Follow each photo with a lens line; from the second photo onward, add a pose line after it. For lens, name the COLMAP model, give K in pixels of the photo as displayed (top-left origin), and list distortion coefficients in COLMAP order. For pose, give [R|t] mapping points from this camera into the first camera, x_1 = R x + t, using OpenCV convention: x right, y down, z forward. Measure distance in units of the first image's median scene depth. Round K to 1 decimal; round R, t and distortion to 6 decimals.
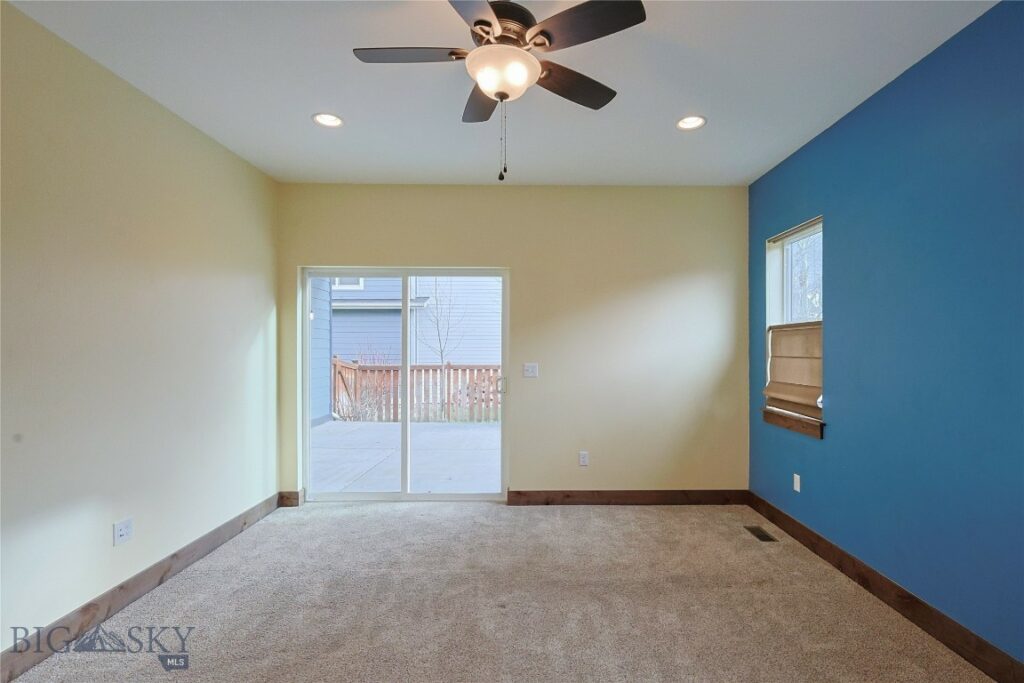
lens RADIAL K [[483.2, 0, 512.4], [0, 483.2, 345.9], [0, 0, 1]] dist [0.004288, 0.000021]
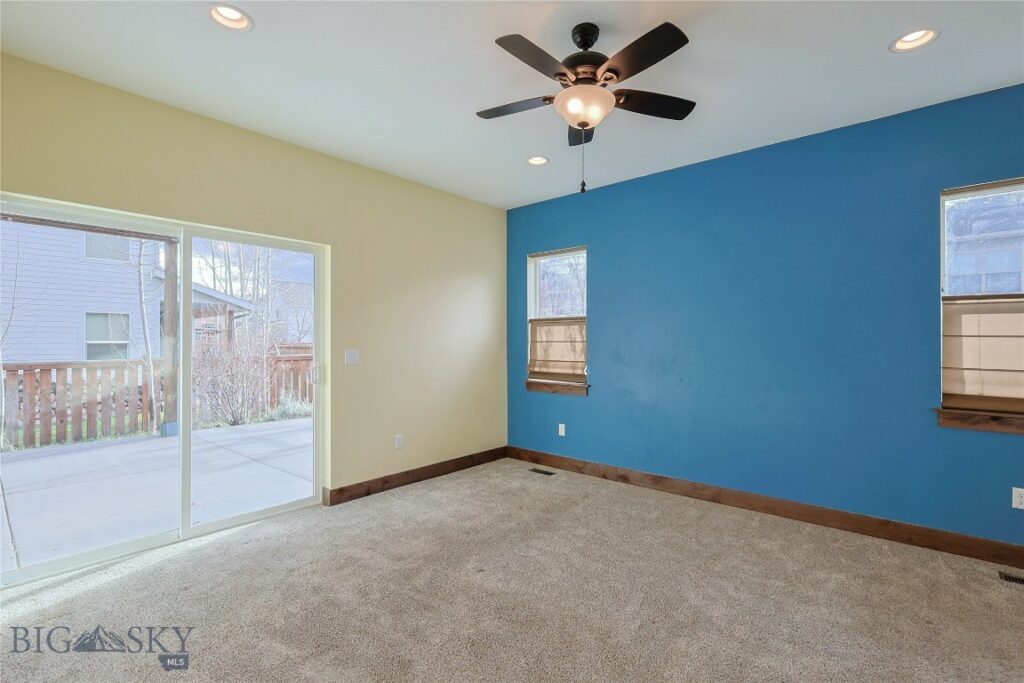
lens RADIAL K [[483.2, 0, 506.1], [0, 483.2, 340.6], [0, 0, 1]] dist [0.004288, 0.000021]
pose [[0.664496, -0.000267, 0.747292, -0.538268], [-0.002316, 0.999994, 0.002417, 0.016391], [-0.747288, -0.003337, 0.664492, 0.167275]]
